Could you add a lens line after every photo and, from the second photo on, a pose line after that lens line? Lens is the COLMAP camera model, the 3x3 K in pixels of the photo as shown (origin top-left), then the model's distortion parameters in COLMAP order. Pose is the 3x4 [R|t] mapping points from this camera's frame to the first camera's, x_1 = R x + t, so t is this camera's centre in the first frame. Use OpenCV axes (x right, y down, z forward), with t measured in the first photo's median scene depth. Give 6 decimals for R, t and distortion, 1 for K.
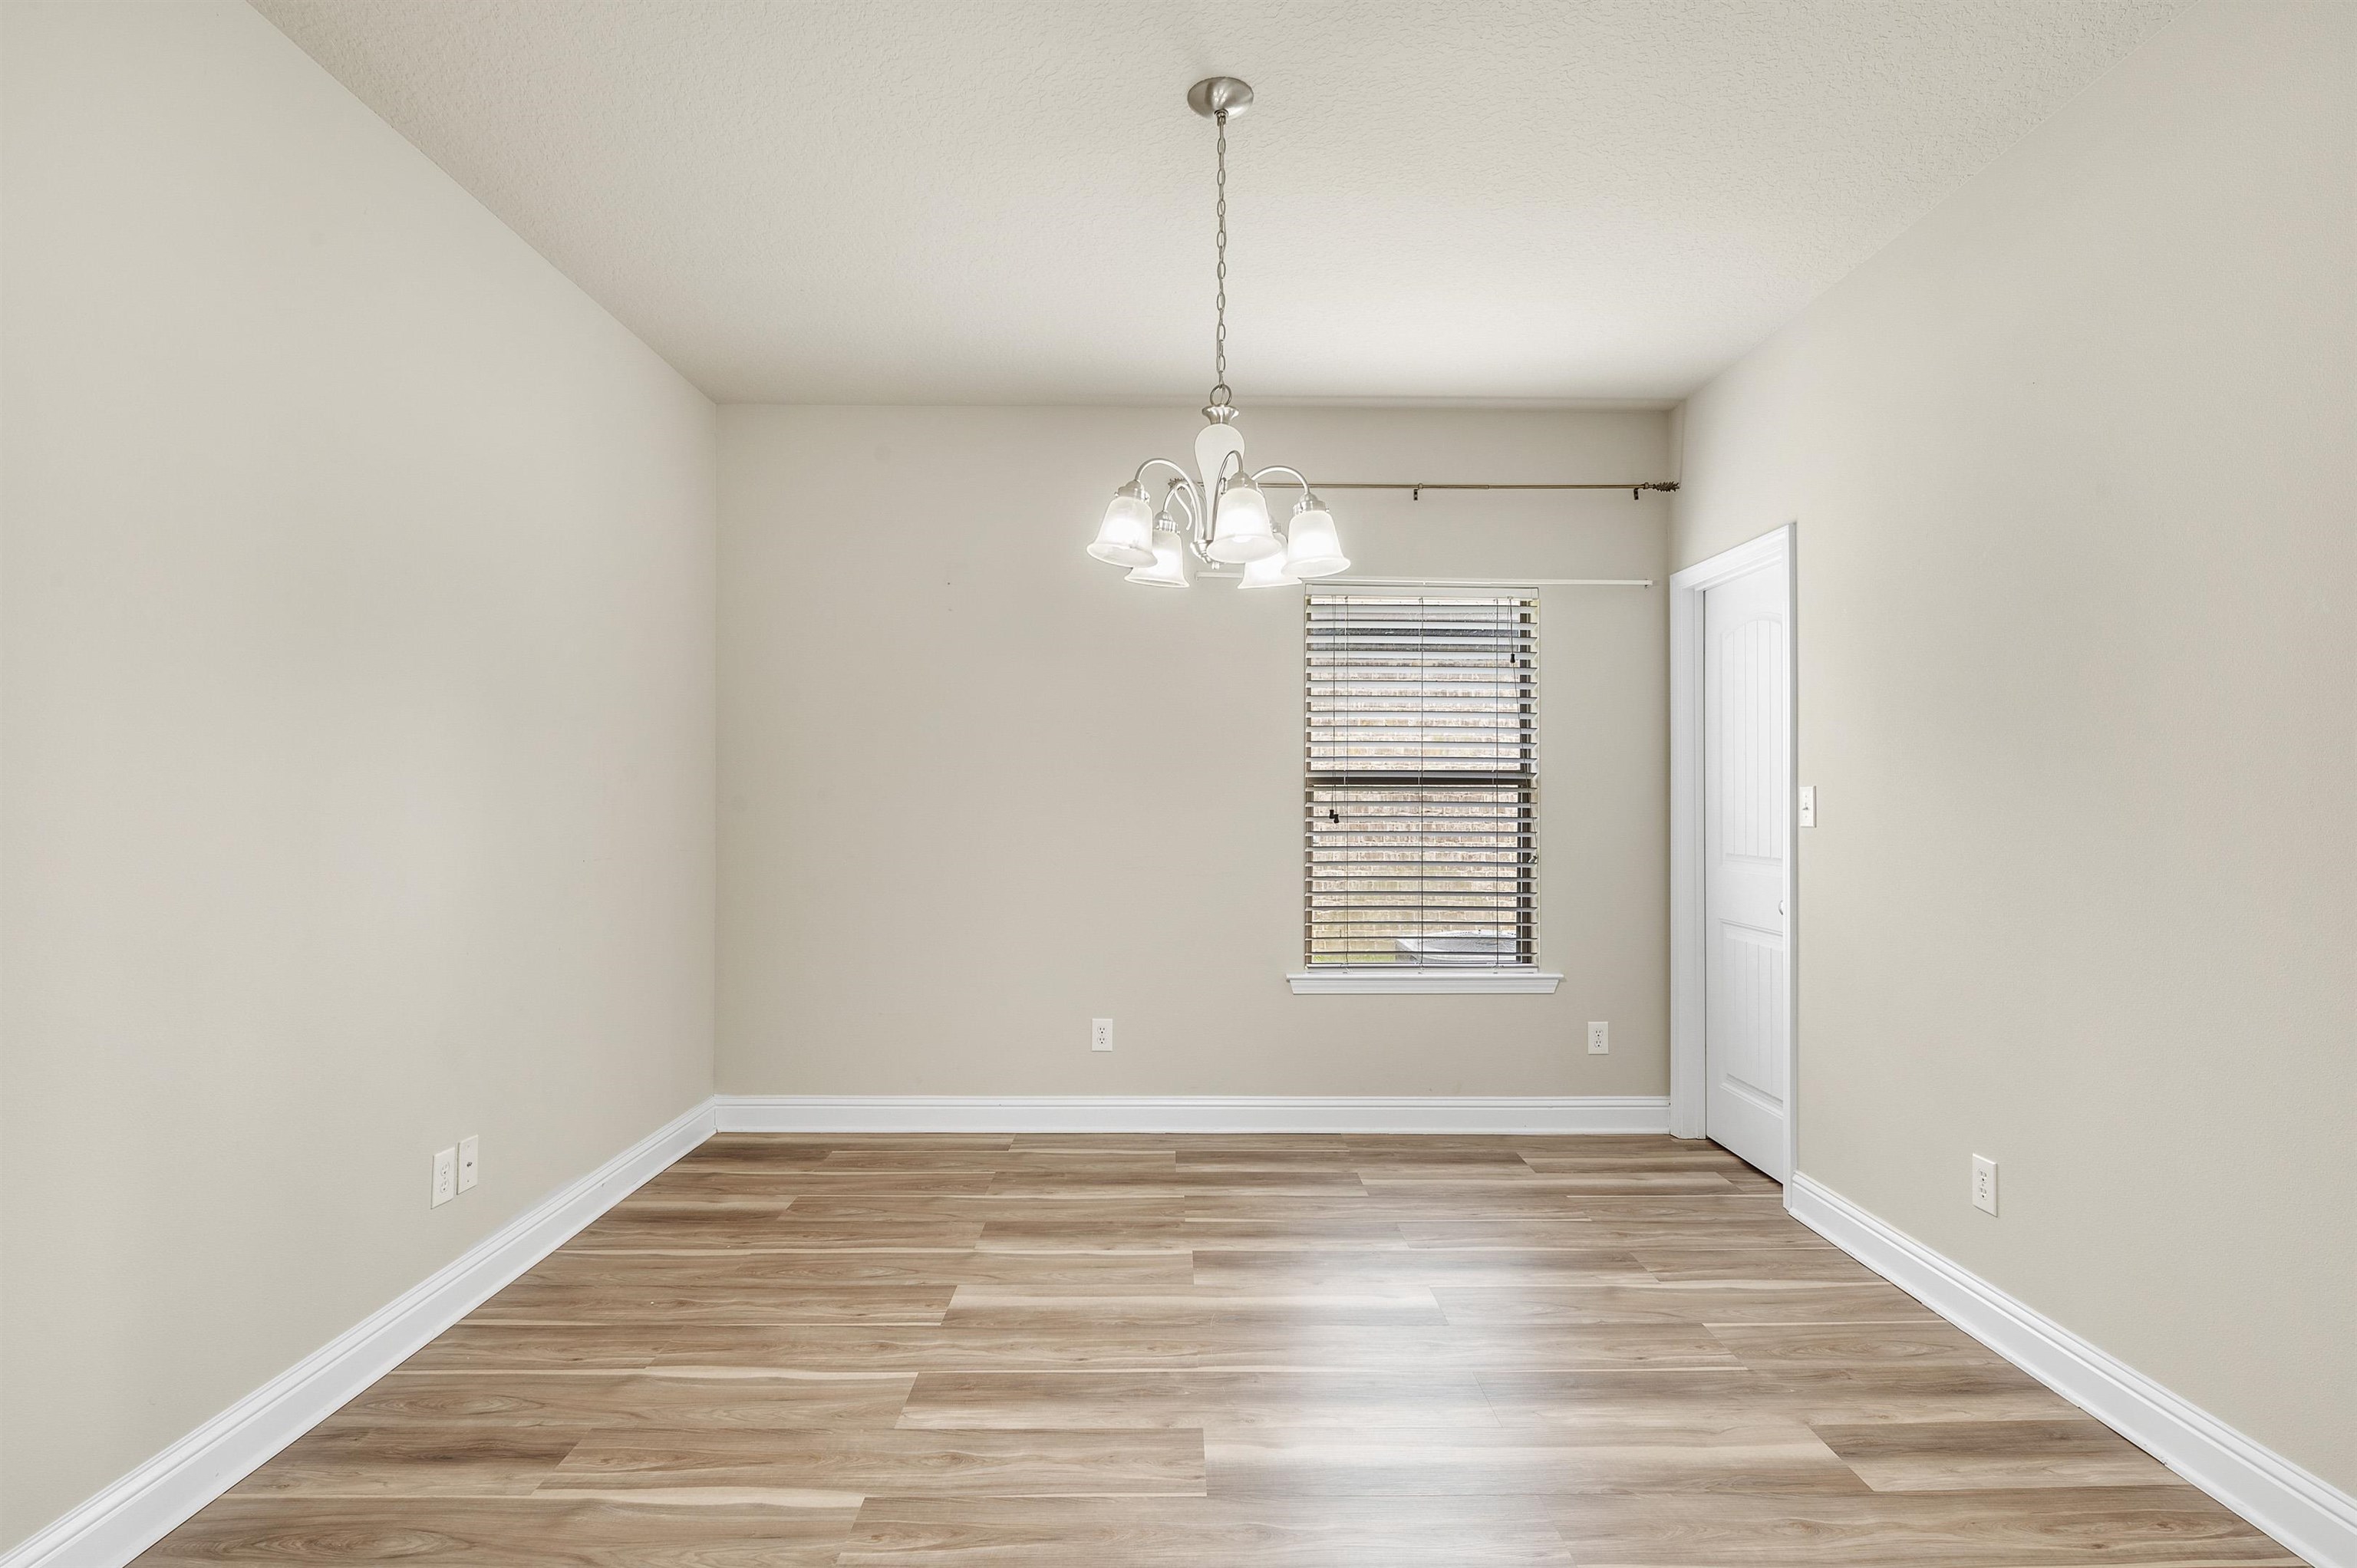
lens RADIAL K [[1120.7, 0, 1201.6], [0, 1120.7, 795.3], [0, 0, 1]] dist [-0.005971, 0.000629]
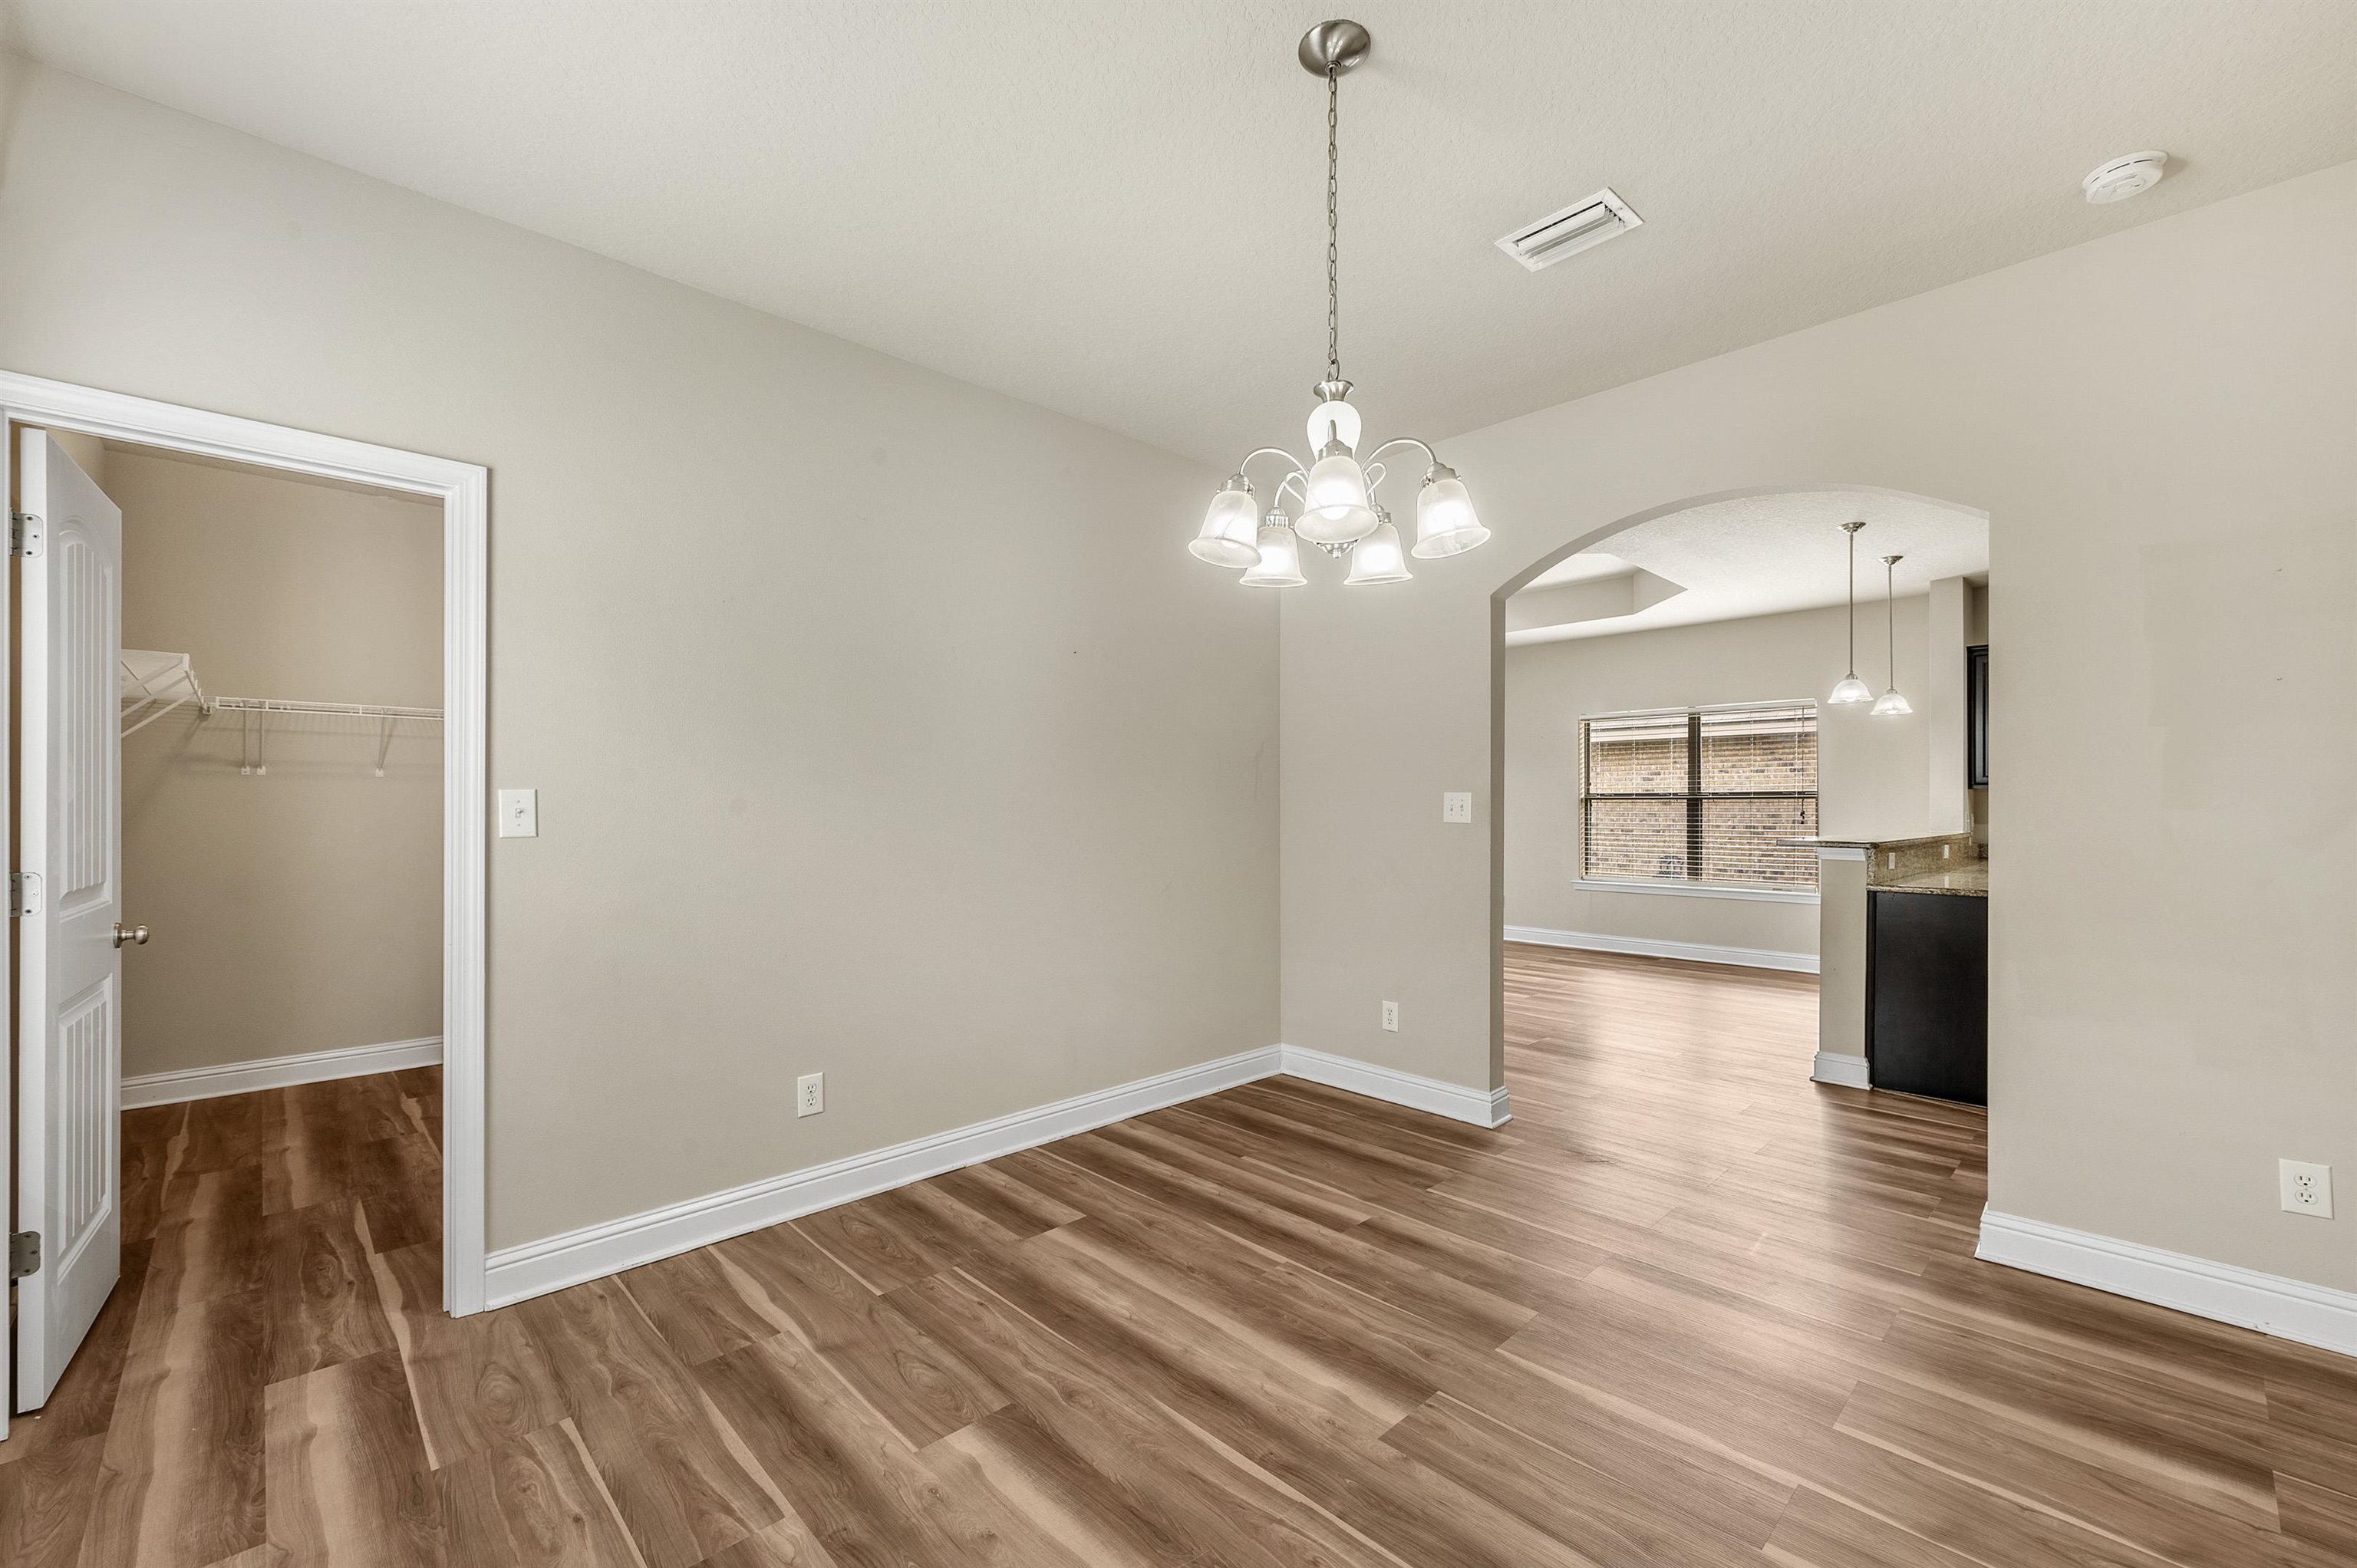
lens RADIAL K [[976.6, 0, 1167.4], [0, 976.6, 787.0], [0, 0, 1]] dist [-0.003931, 0.000428]
pose [[-0.666283, 0.012510, 0.745594, -0.491337], [-0.002660, 0.999813, -0.019153, 0.006906], [-0.745694, -0.014745, -0.666125, 1.613351]]
